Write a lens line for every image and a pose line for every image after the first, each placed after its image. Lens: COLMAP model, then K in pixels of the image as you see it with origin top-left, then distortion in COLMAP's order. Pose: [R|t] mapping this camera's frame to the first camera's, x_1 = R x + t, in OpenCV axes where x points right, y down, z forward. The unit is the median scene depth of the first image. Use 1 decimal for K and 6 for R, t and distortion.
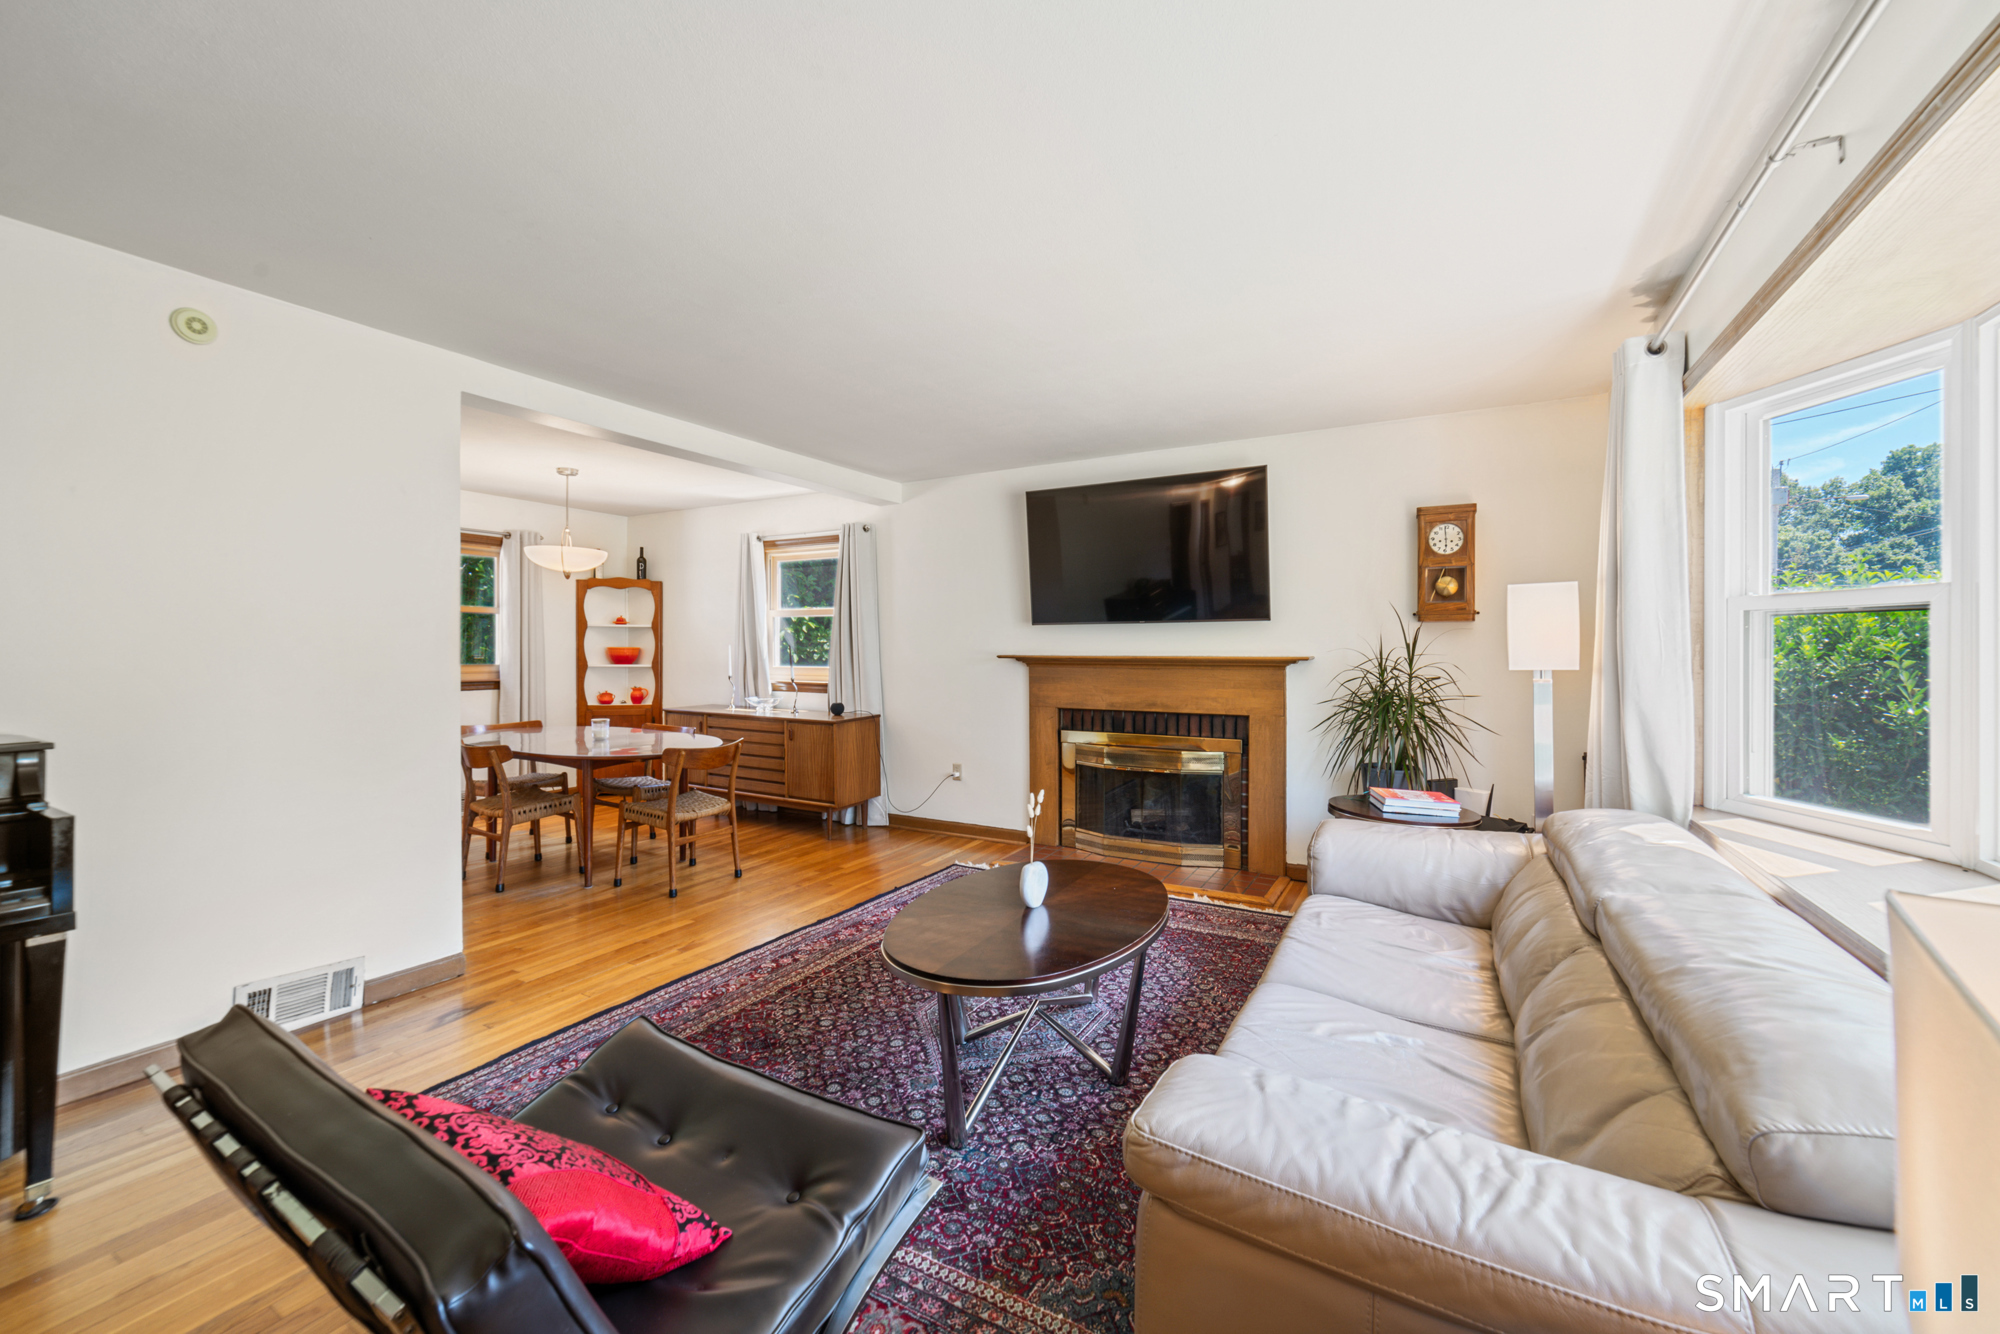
lens RADIAL K [[791.7, 0, 994.5], [0, 791.7, 634.5], [0, 0, 1]] dist [-0.001230, 0.000482]
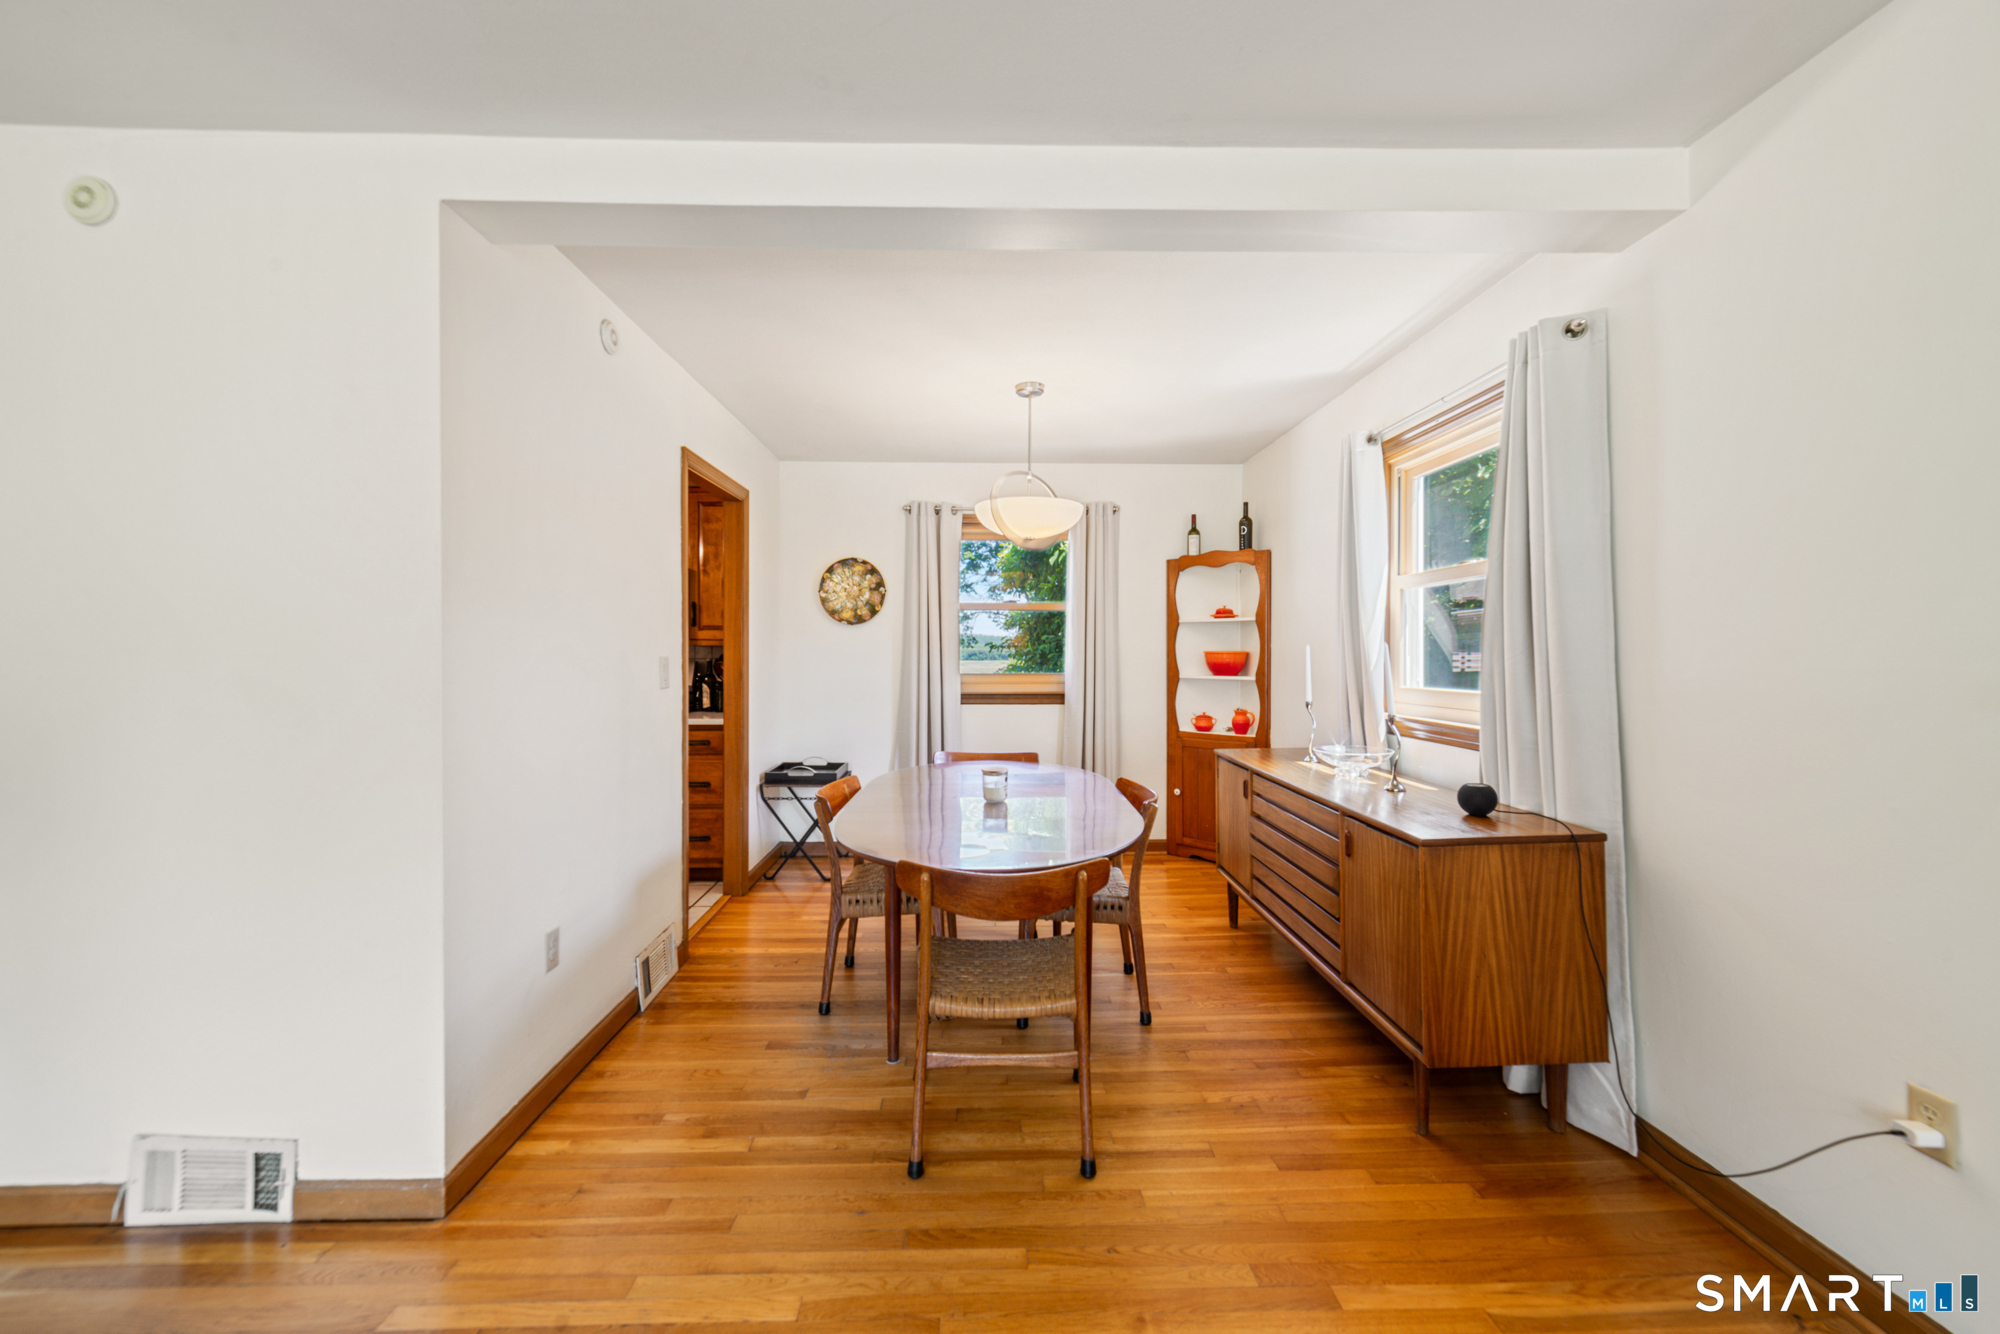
lens RADIAL K [[773.3, 0, 1000.0], [0, 773.3, 667.0], [0, 0, 1]] dist [0.001936, 0.000734]
pose [[0.520679, 0.014784, -0.853624, 0.008271], [0.015526, 0.999521, 0.026781, 0.009680], [0.853611, -0.027197, 0.520200, 0.529050]]
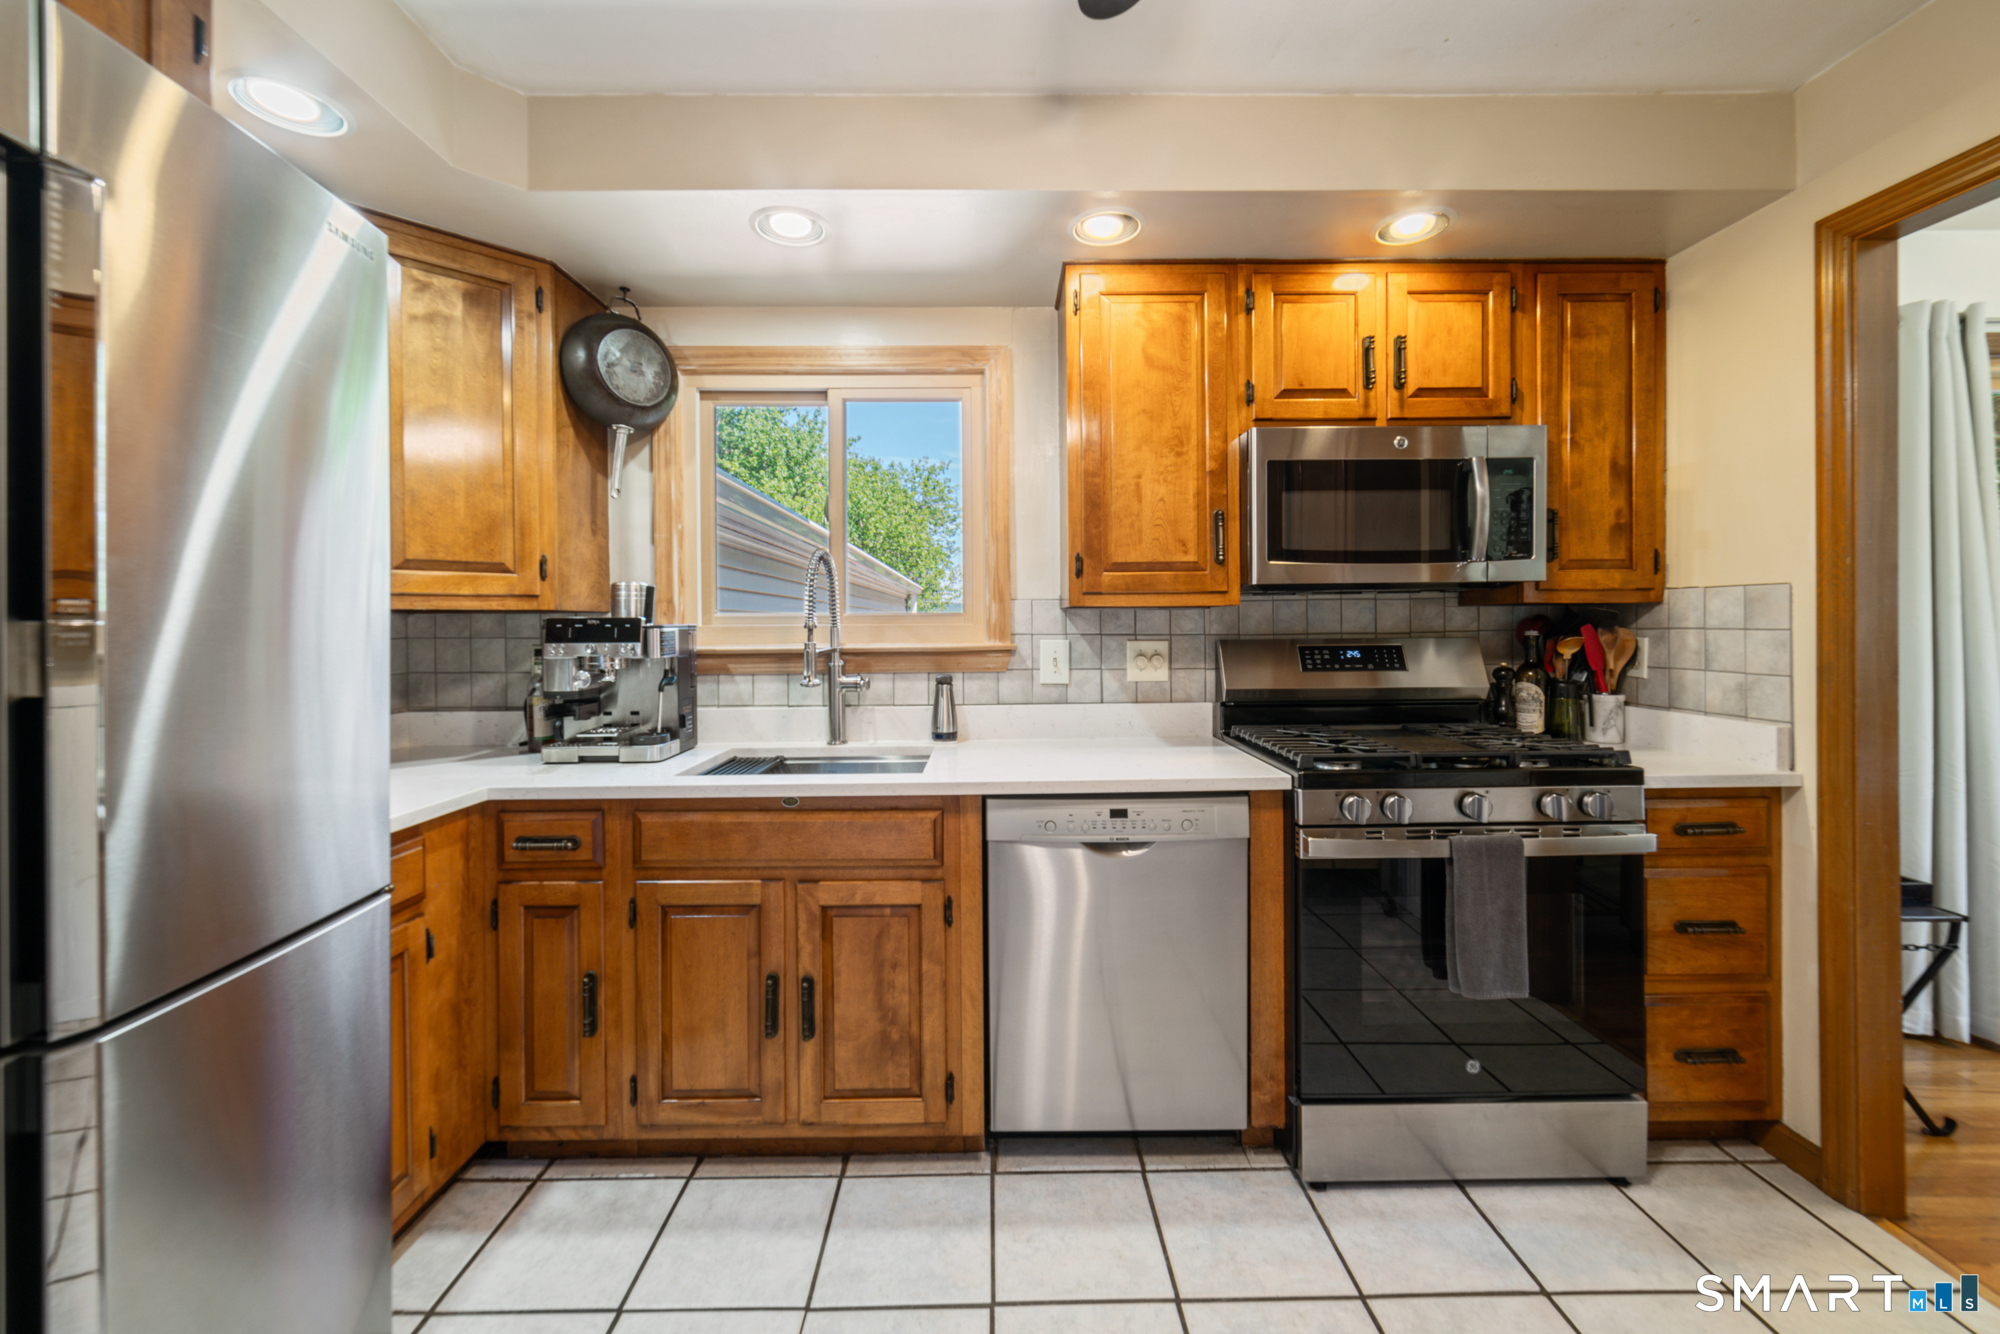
lens RADIAL K [[795.8, 0, 998.1], [0, 795.8, 627.1], [0, 0, 1]] dist [-0.001319, 0.000937]
pose [[0.508843, -0.005409, -0.860843, -0.577013], [0.026068, 0.999619, 0.009127, 0.006086], [0.860465, -0.027085, 0.508790, 0.282436]]
